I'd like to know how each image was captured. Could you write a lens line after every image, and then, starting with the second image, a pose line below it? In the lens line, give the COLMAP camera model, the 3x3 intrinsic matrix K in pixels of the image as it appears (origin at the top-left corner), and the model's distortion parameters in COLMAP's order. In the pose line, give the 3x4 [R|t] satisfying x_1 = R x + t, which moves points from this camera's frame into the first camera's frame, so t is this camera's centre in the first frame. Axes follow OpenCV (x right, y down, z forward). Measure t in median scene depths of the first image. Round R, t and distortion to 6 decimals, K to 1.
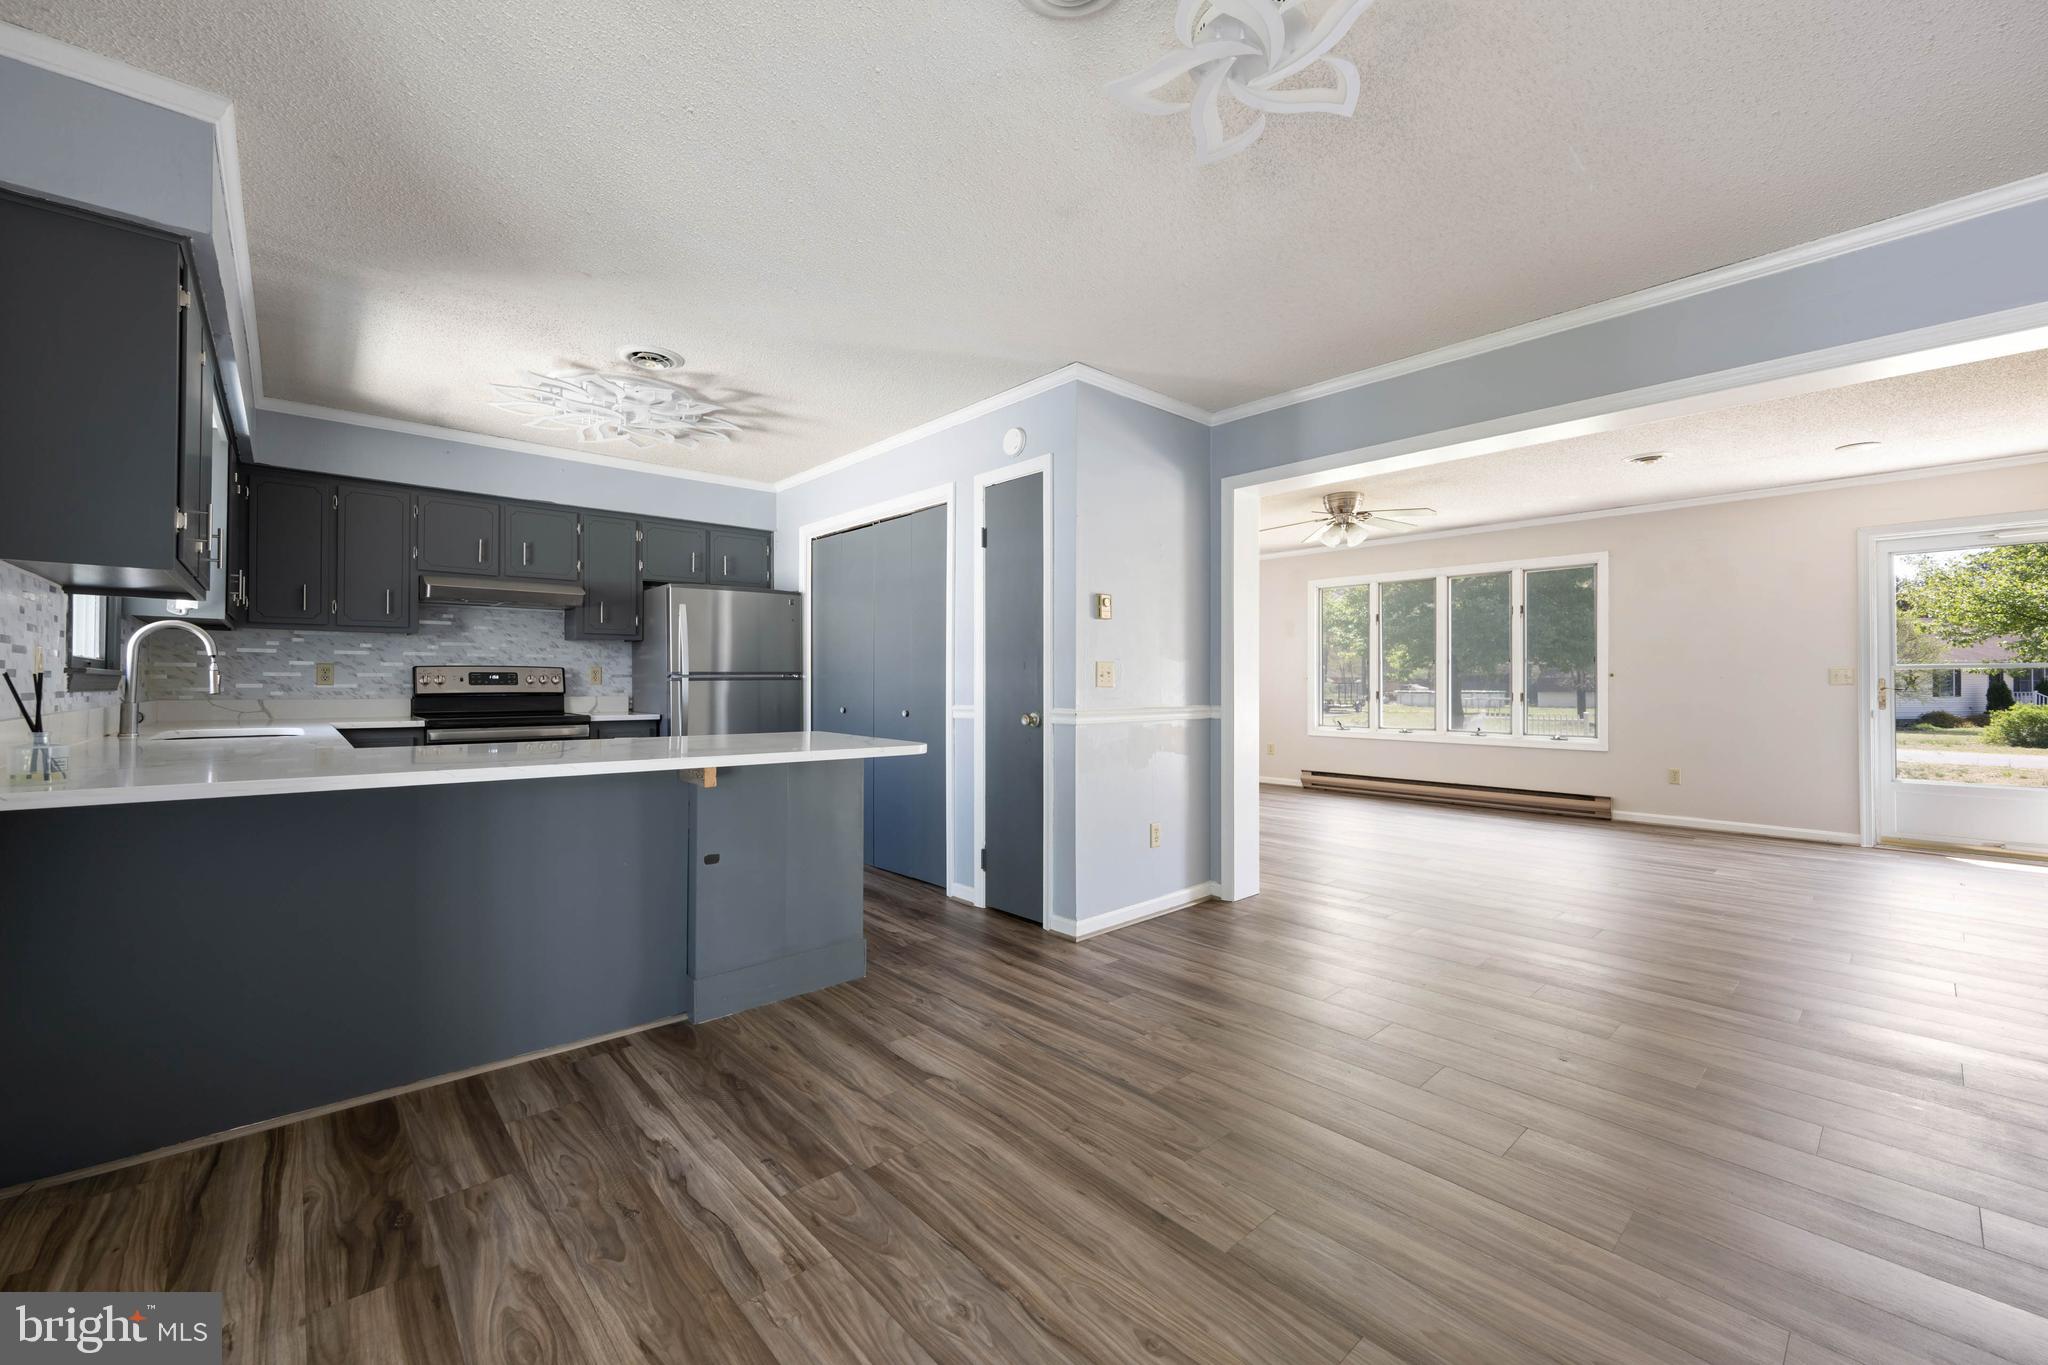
lens RADIAL K [[803.0, 0, 996.8], [0, 803.0, 679.2], [0, 0, 1]] dist [0.003084, -0.000448]
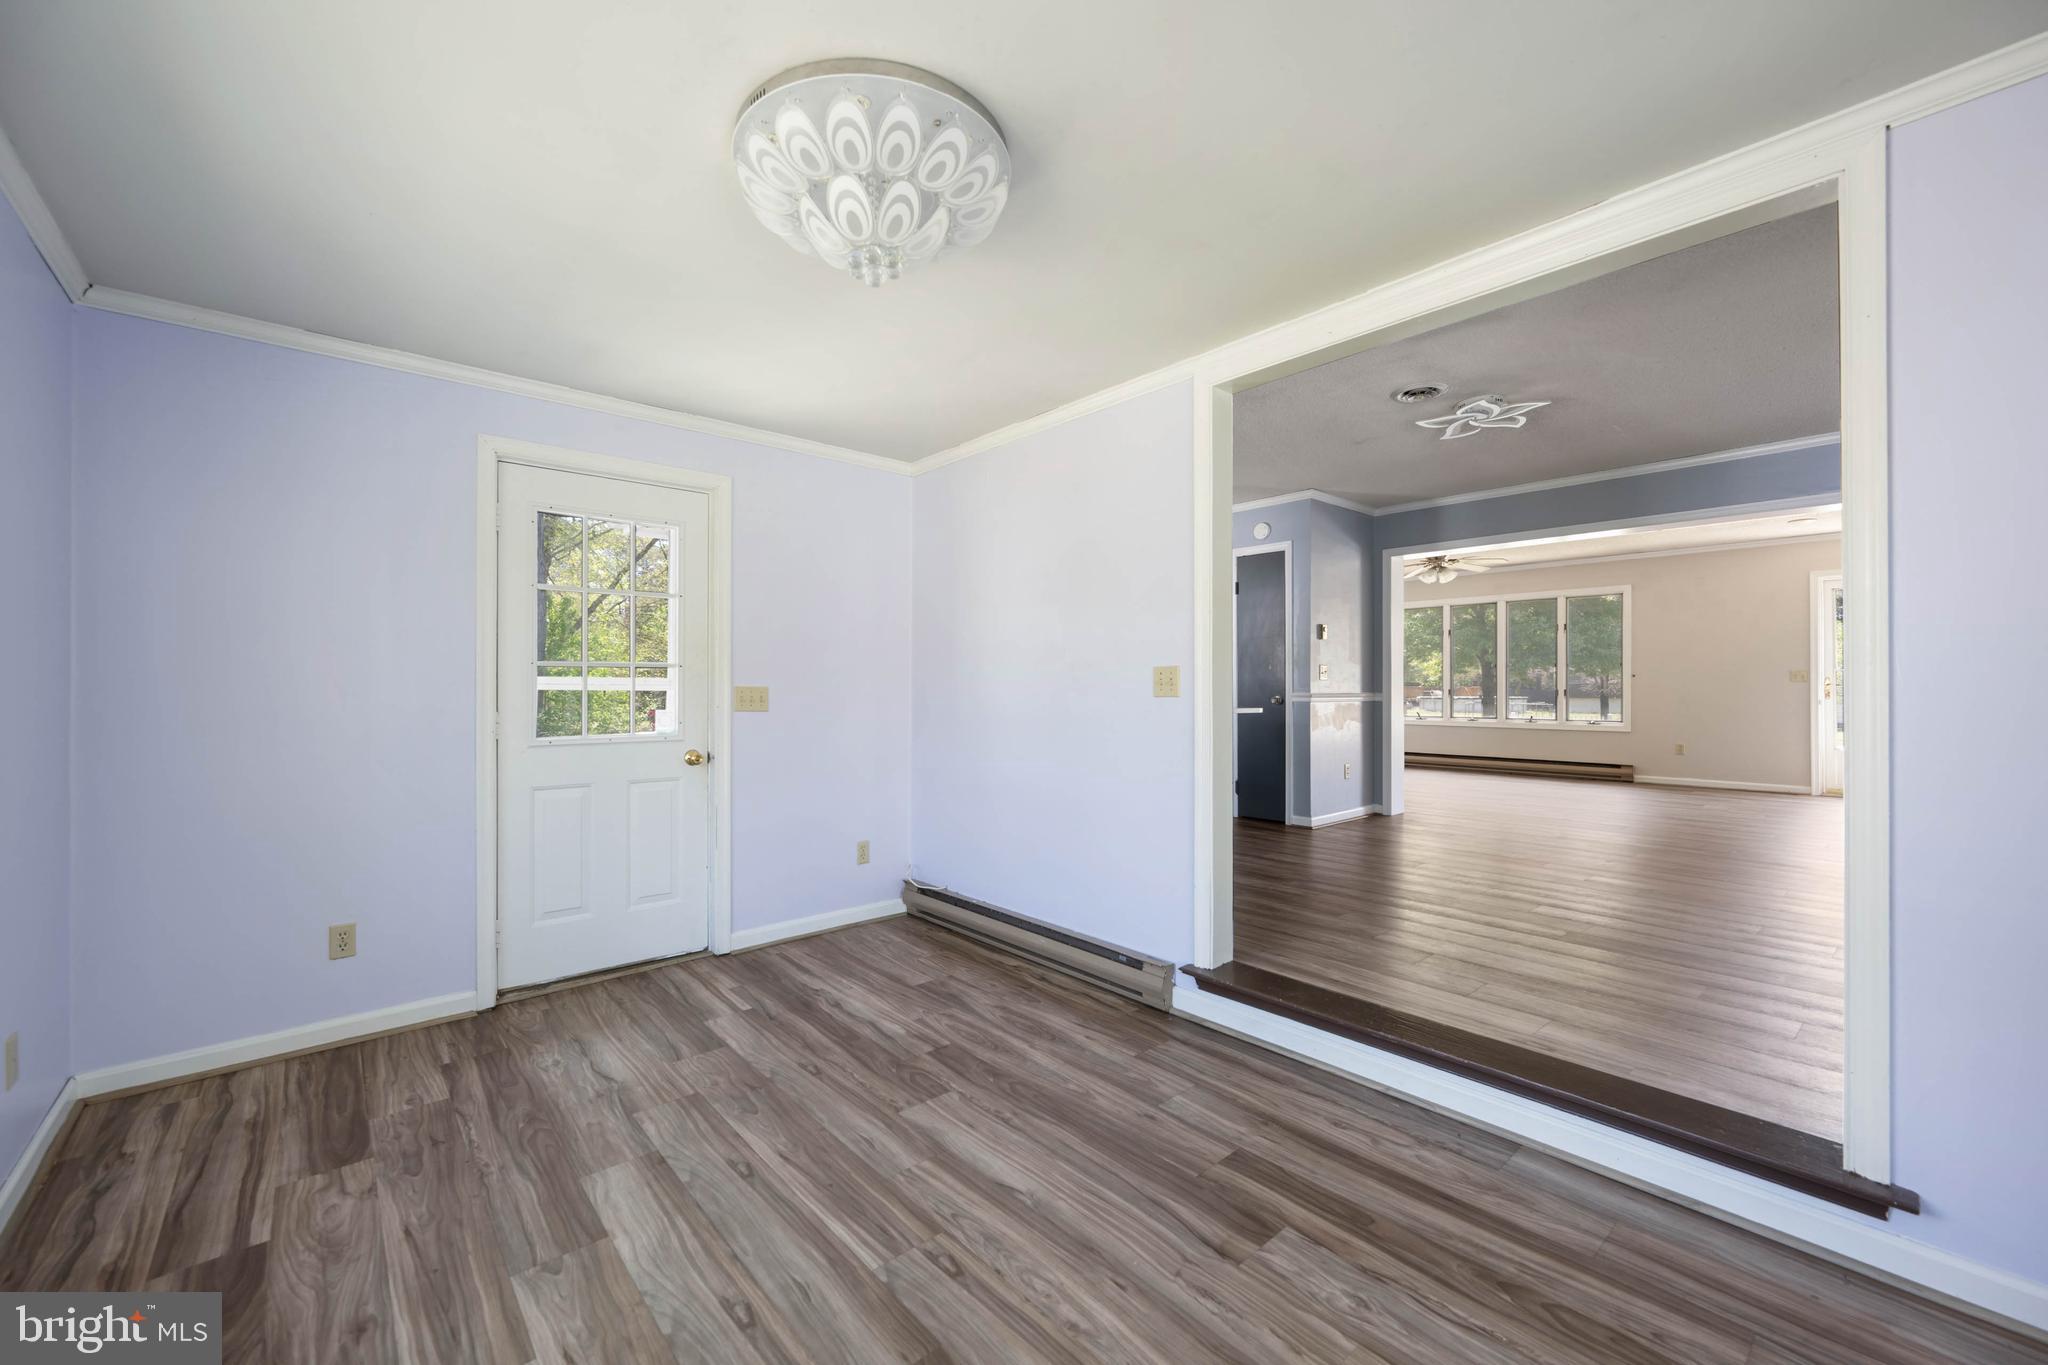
lens RADIAL K [[803.0, 0, 981.0], [0, 803.0, 686.7], [0, 0, 1]] dist [0.003084, -0.000448]
pose [[0.999554, 0.001289, -0.029836, -0.318600], [-0.001256, 0.999999, 0.001146, 0.013732], [0.029838, -0.001108, 0.999554, -0.417862]]
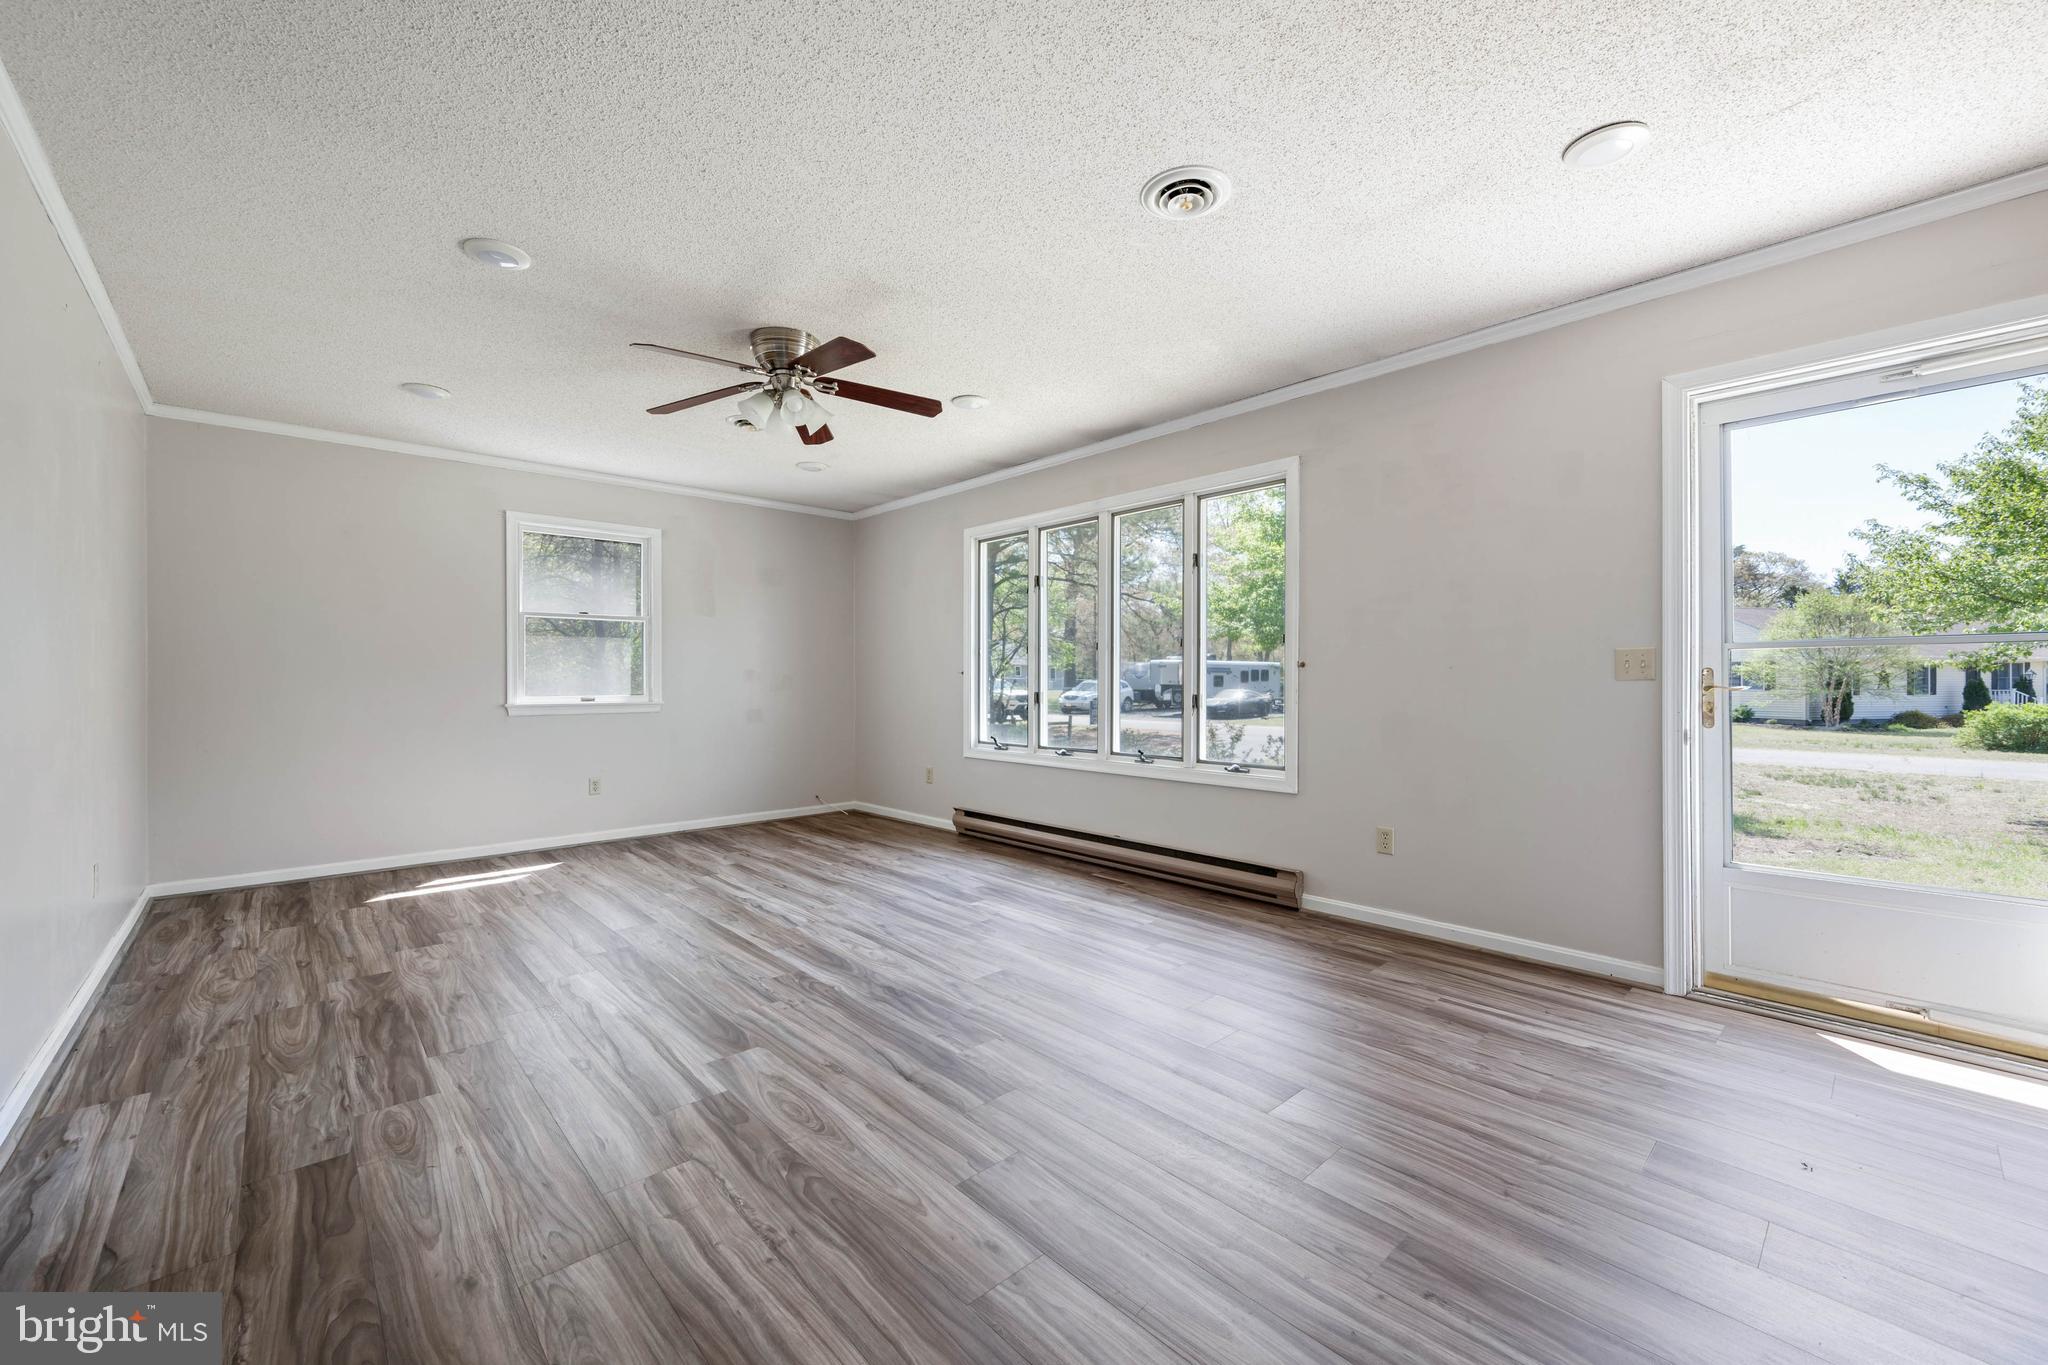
lens RADIAL K [[803.0, 0, 1017.8], [0, 803.0, 679.3], [0, 0, 1]] dist [0.003084, -0.000448]
pose [[0.999831, -0.001749, 0.018279, 0.307878], [0.001720, 0.999997, 0.001643, 0.001581], [-0.018281, -0.001611, 0.999832, 0.231237]]
